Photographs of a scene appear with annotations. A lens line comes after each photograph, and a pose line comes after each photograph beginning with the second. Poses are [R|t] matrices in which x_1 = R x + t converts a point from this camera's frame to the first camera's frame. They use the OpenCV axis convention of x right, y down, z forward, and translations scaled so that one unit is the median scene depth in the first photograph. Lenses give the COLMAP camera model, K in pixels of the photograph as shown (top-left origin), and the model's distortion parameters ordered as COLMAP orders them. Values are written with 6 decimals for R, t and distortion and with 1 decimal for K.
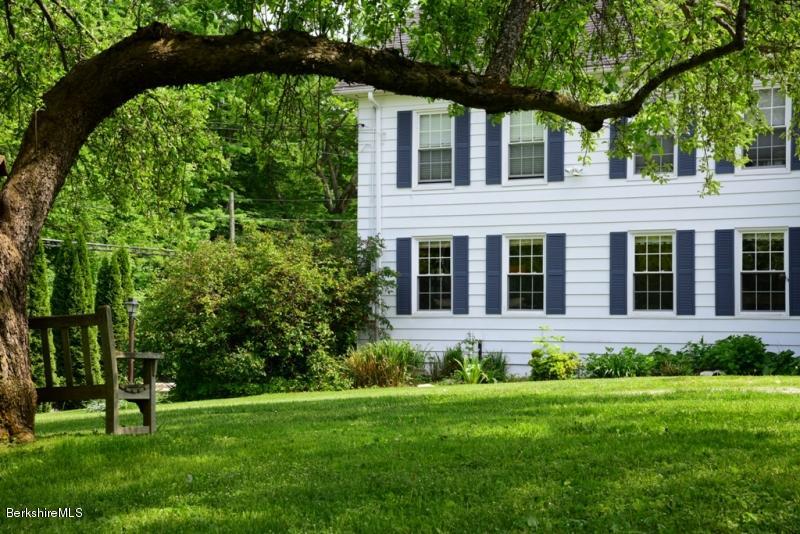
lens RADIAL K [[1645.9, 0, 400.0], [0, 1645.9, 267.0], [0, 0, 1]] dist [0.520180, 0.092826]
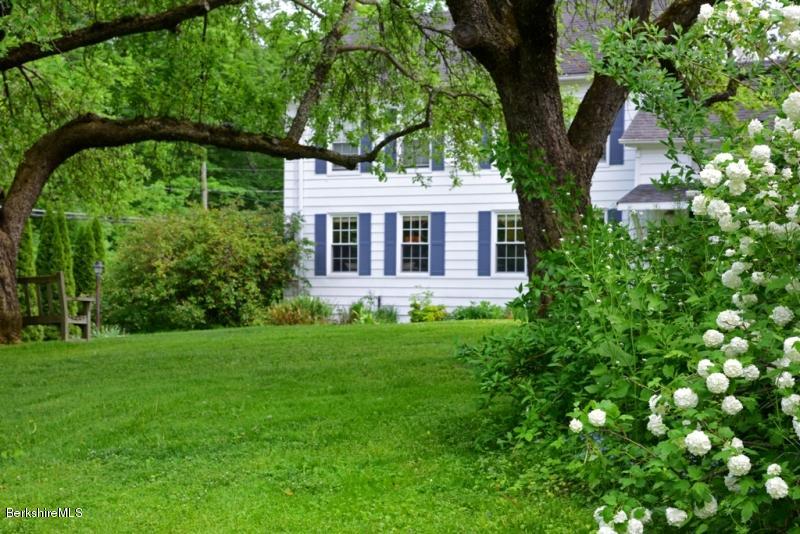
lens RADIAL K [[1729.6, 0, 400.0], [0, 1729.6, 267.0], [0, 0, 1]] dist [0.600677, -0.002944]
pose [[0.999985, 0.002927, -0.004680, 0.071883], [-0.002812, 0.999694, 0.024576, -0.010475], [0.004751, -0.024563, 0.999687, -0.325433]]
